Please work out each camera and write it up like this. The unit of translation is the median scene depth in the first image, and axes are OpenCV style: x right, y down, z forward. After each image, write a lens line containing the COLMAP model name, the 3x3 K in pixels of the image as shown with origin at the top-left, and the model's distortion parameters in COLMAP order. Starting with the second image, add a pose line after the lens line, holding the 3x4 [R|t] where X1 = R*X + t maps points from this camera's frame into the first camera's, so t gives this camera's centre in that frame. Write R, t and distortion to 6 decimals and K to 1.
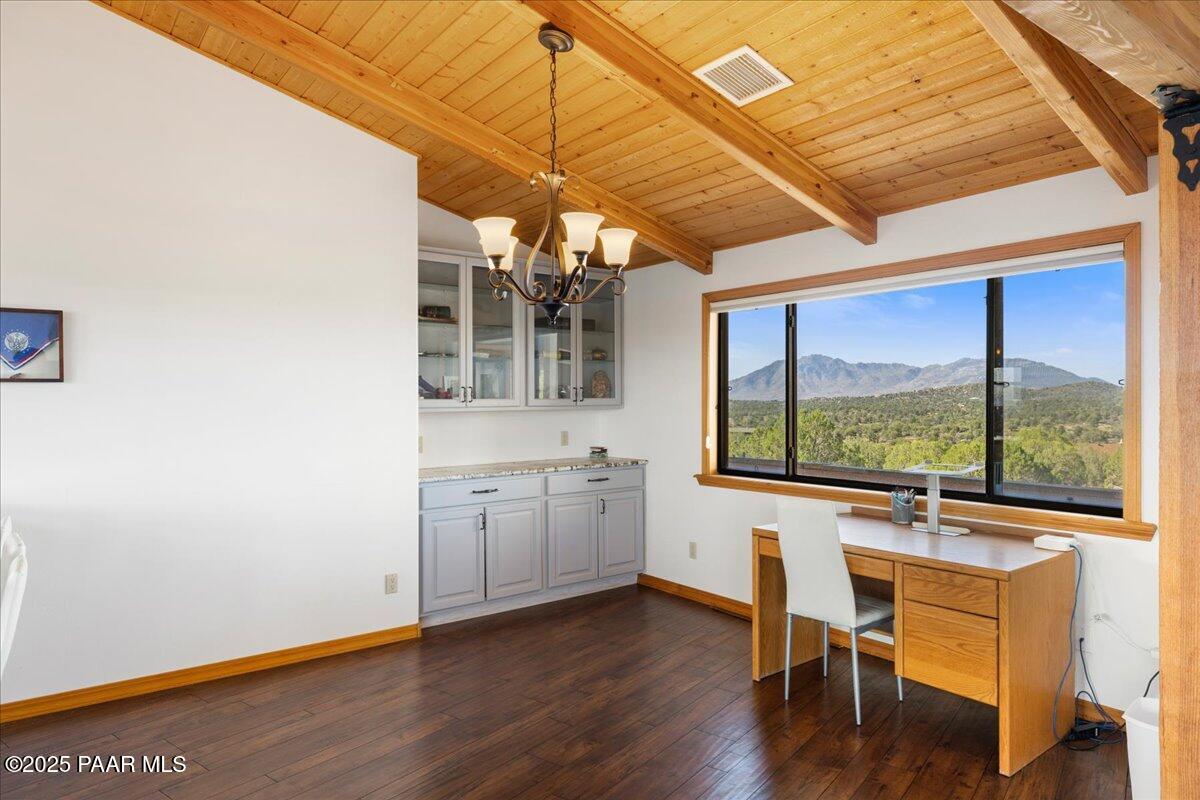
lens RADIAL K [[736.3, 0, 603.2], [0, 736.3, 401.0], [0, 0, 1]] dist [0.004061, -0.004537]
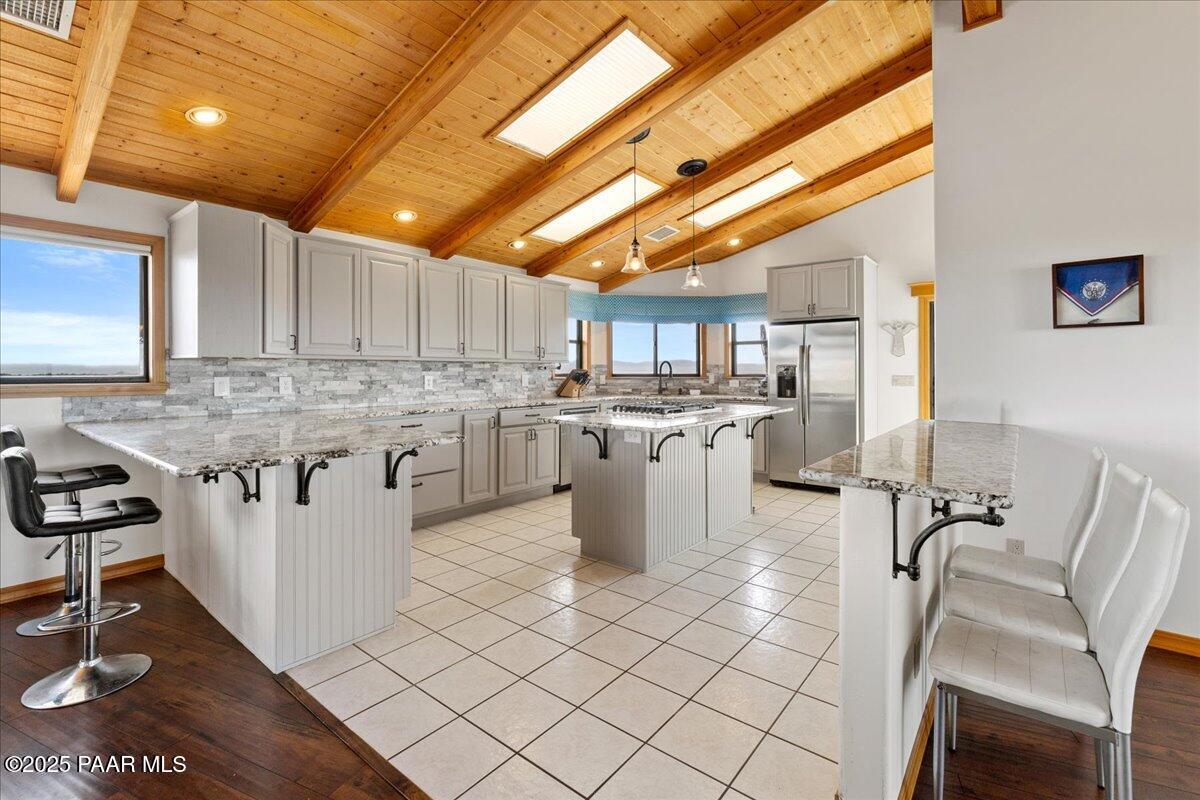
lens RADIAL K [[532.4, 0, 603.8], [0, 532.4, 370.5], [0, 0, 1]] dist [-0.002901, 0.000371]
pose [[0.238485, 0.002209, -0.971144, -0.169723], [-0.001296, 0.999997, 0.001956, 0.033708], [0.971145, 0.000792, 0.238488, 0.082698]]
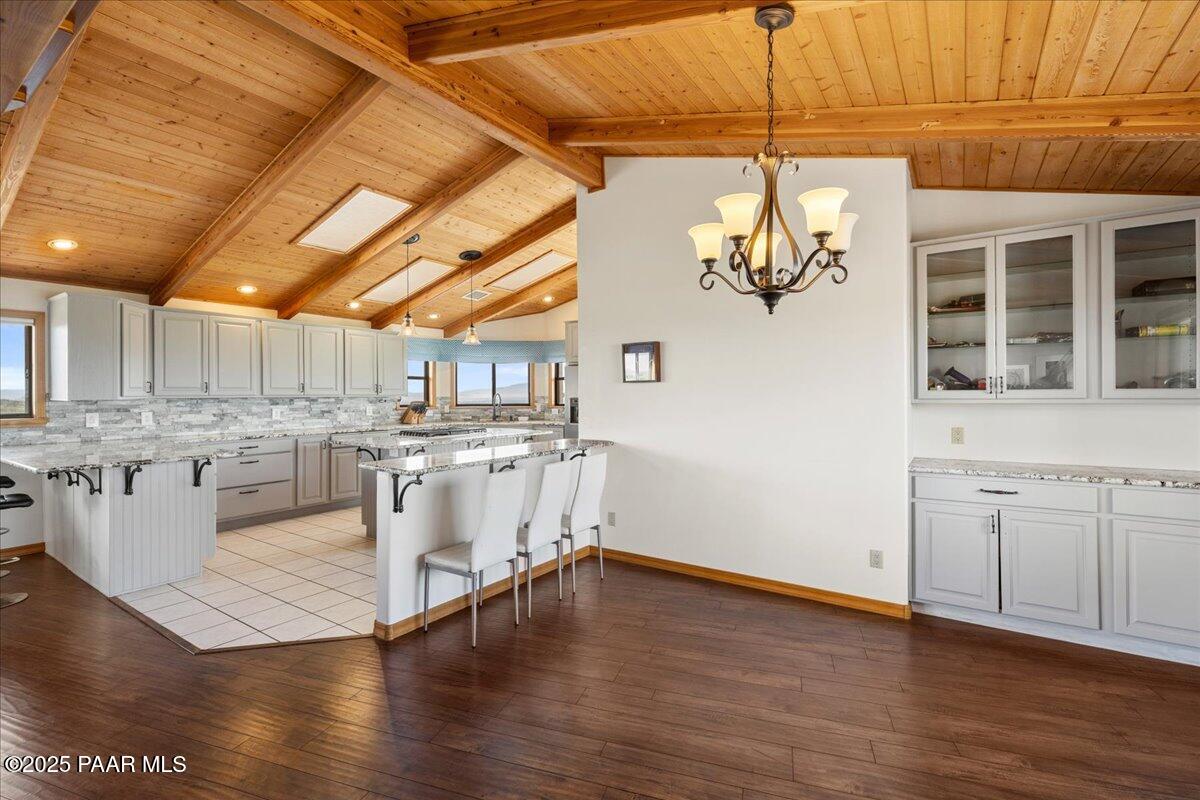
lens RADIAL K [[535.7, 0, 601.3], [0, 535.7, 393.0], [0, 0, 1]] dist [0.000610, 0.000309]
pose [[0.319019, 0.001276, -0.947747, 0.385564], [0.002006, 0.999996, 0.002022, -0.001488], [0.947746, -0.002546, 0.319015, 0.409936]]
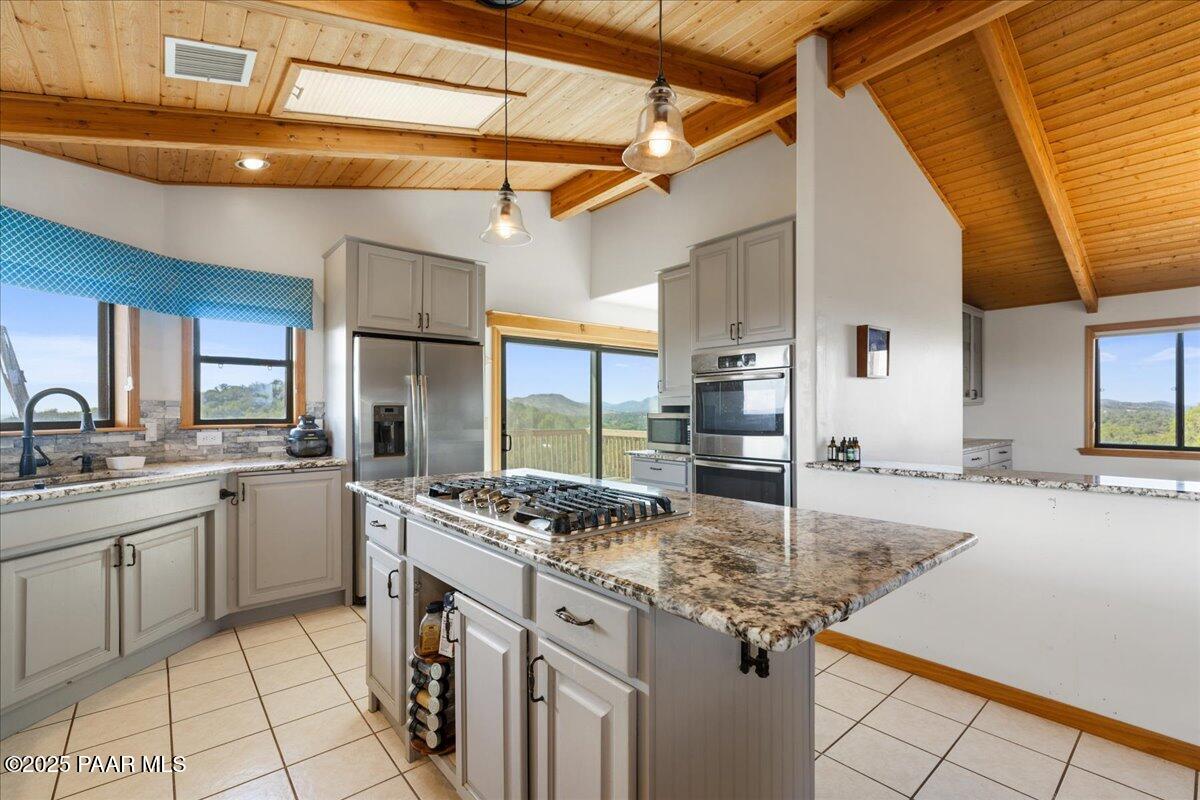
lens RADIAL K [[525.3, 0, 605.3], [0, 525.3, 410.4], [0, 0, 1]] dist [-0.000431, -0.000005]
pose [[0.998344, 0.000091, 0.057522, -1.192564], [-0.000044, 1.000000, -0.000810, 0.033534], [-0.057522, 0.000806, 0.998344, -0.004241]]
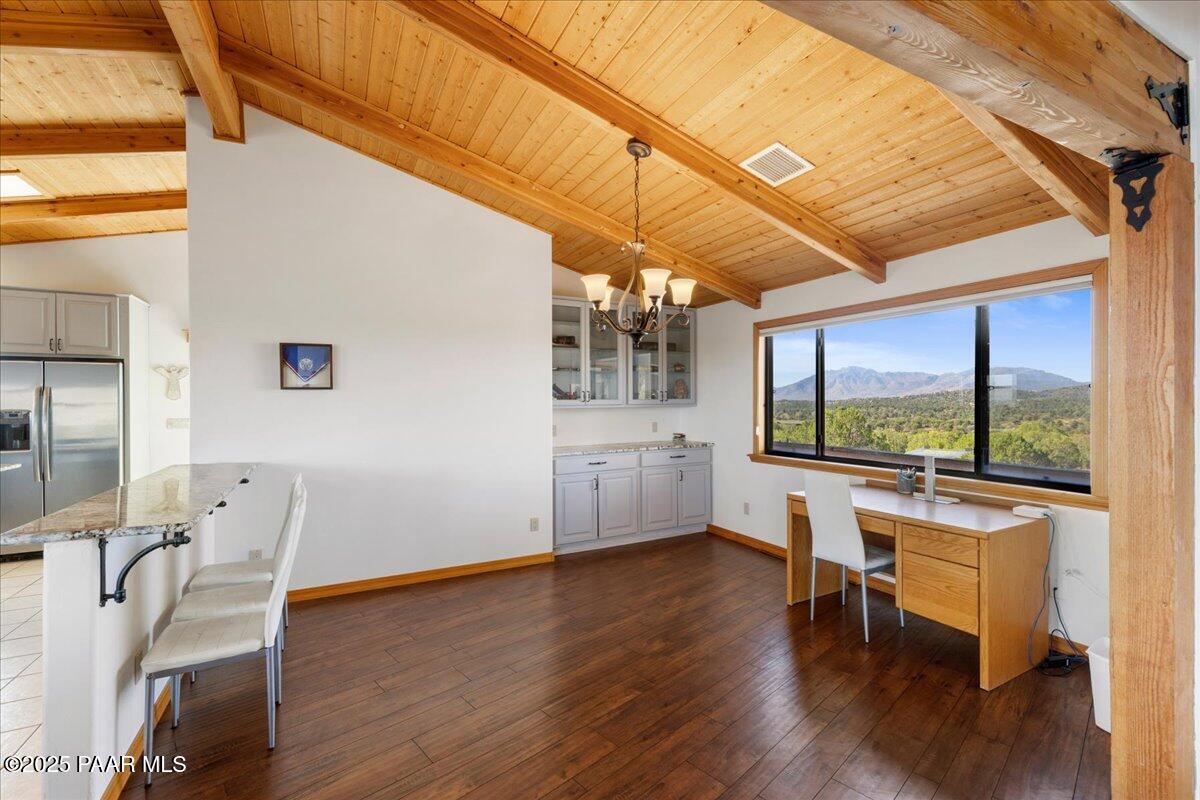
lens RADIAL K [[517.7, 0, 605.3], [0, 517.7, 400.8], [0, 0, 1]] dist [-0.002282, 0.000774]
pose [[0.986490, -0.000631, -0.163818, 0.026537], [0.000611, 1.000000, -0.000171, 0.000115], [0.163818, 0.000069, 0.986491, -0.004179]]
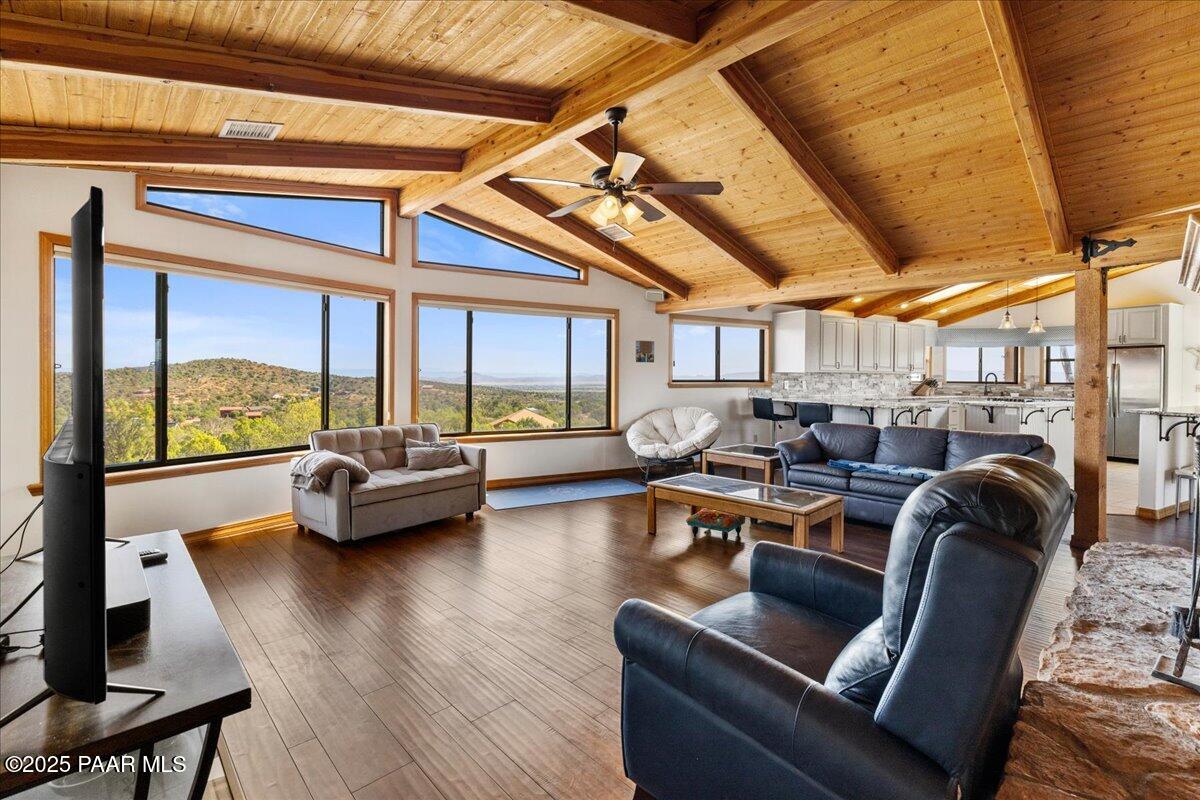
lens RADIAL K [[528.7, 0, 602.7], [0, 528.7, 378.5], [0, 0, 1]] dist [-0.000453, 0.000070]
pose [[-0.150827, 0.006156, -0.988541, 1.004986], [-0.009796, 0.999922, 0.007721, 0.030993], [0.988512, 0.010848, -0.150755, -0.788174]]
